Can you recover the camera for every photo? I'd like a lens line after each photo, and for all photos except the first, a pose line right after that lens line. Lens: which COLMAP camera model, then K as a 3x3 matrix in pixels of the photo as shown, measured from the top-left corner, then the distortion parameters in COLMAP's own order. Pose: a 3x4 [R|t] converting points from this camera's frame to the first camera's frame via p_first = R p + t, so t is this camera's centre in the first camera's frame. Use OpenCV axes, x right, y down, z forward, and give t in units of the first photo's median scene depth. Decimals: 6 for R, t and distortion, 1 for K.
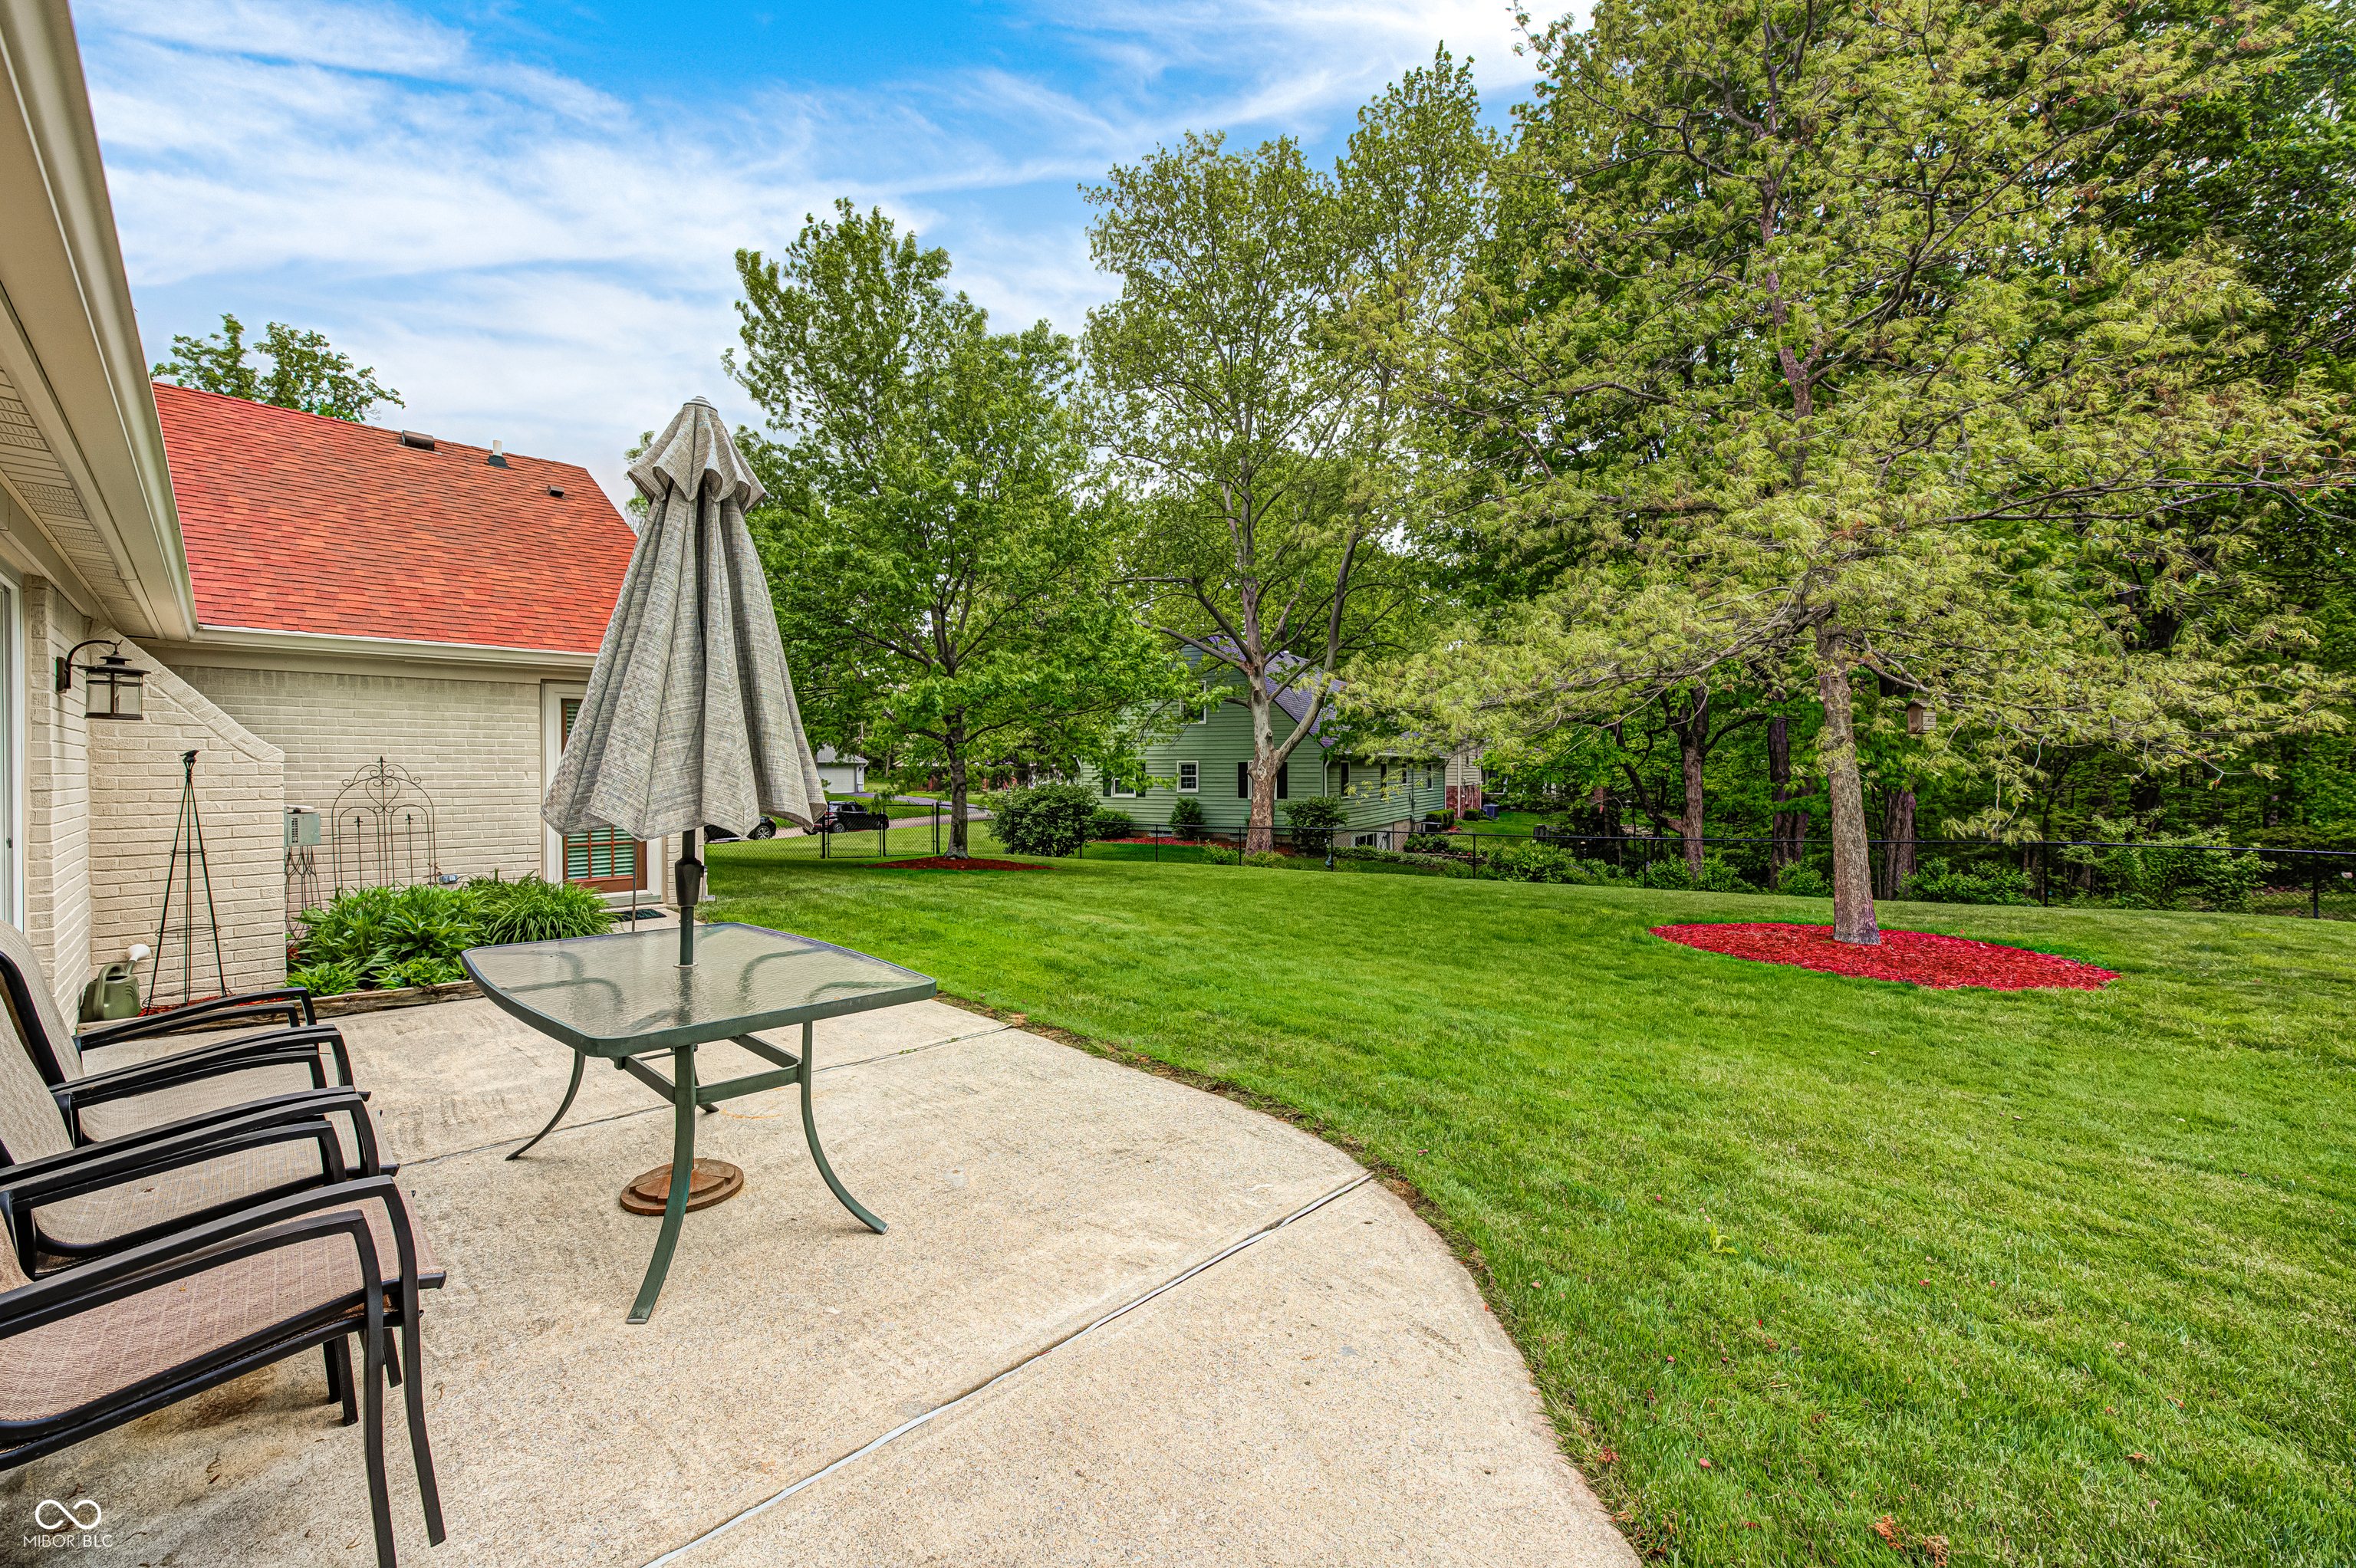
lens RADIAL K [[935.4, 0, 1178.0], [0, 935.4, 784.0], [0, 0, 1]] dist [-0.002108, -0.000174]
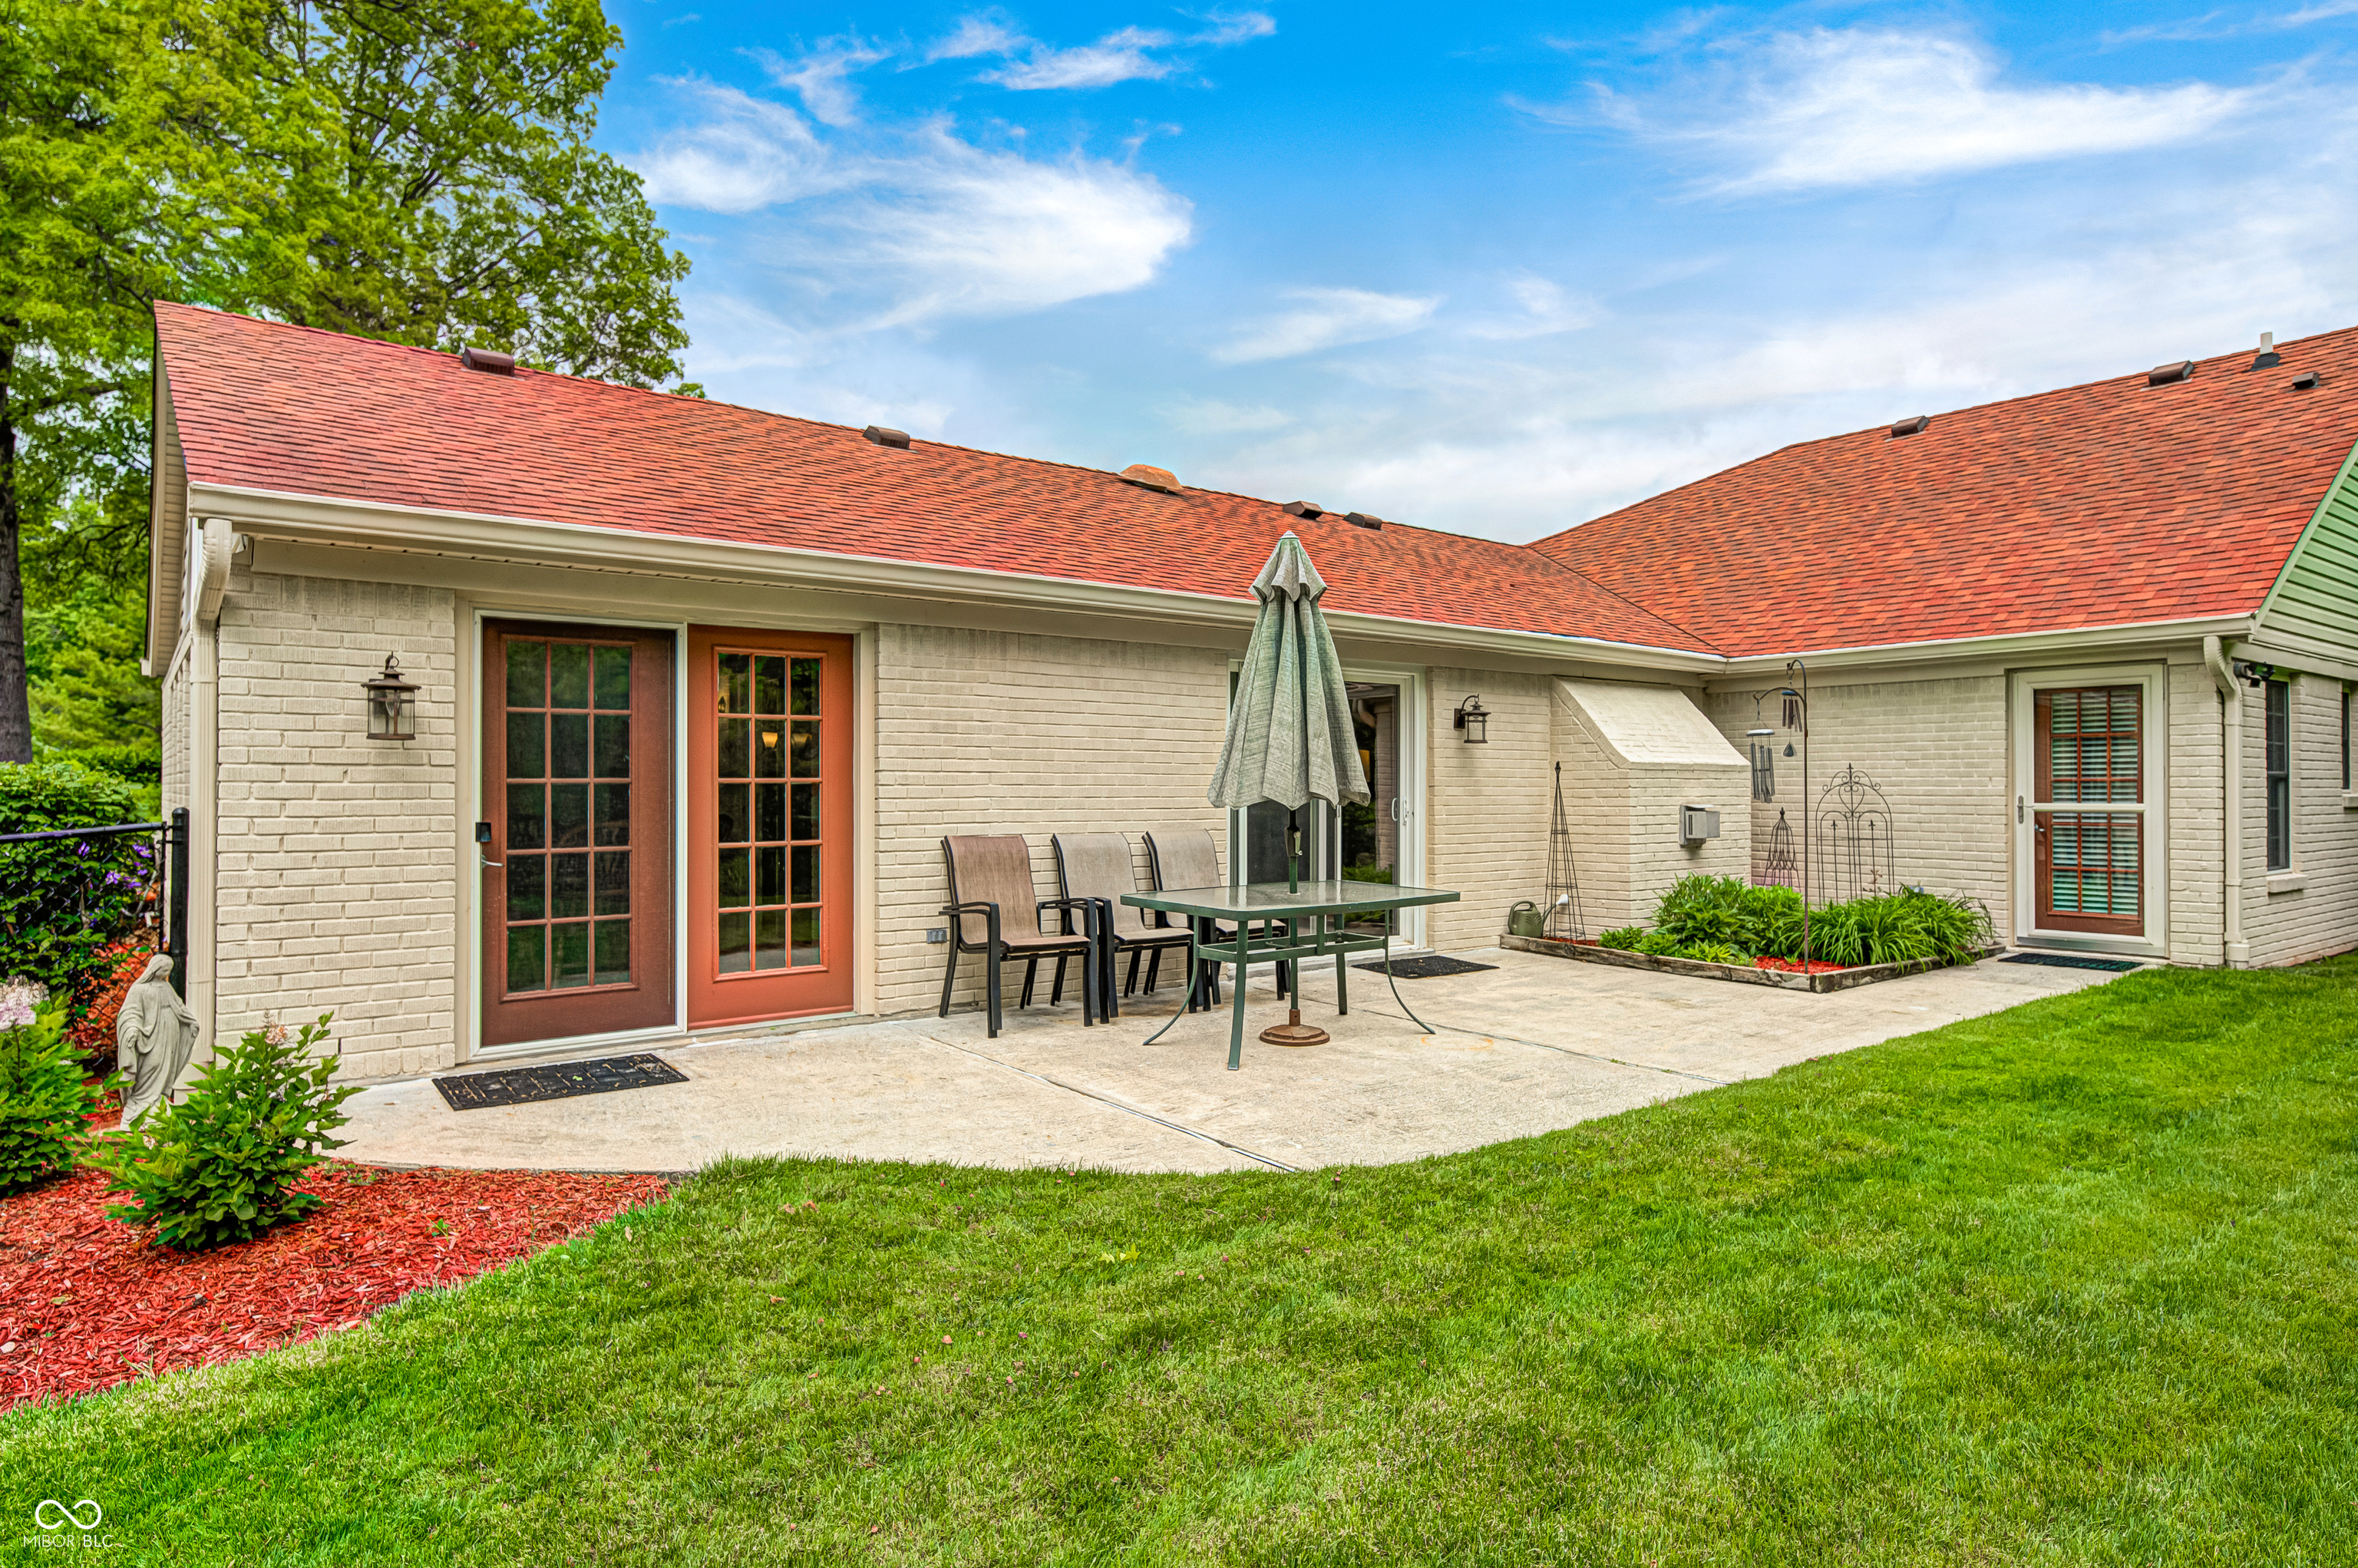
lens RADIAL K [[1366.8, 0, 1179.0], [0, 1366.8, 784.0], [0, 0, 1]] dist [0.017482, 0.001441]
pose [[-0.152400, -0.002671, -0.988315, 0.941470], [-0.013456, 0.999909, -0.000628, 0.005757], [0.988227, 0.013203, -0.152422, 0.610989]]
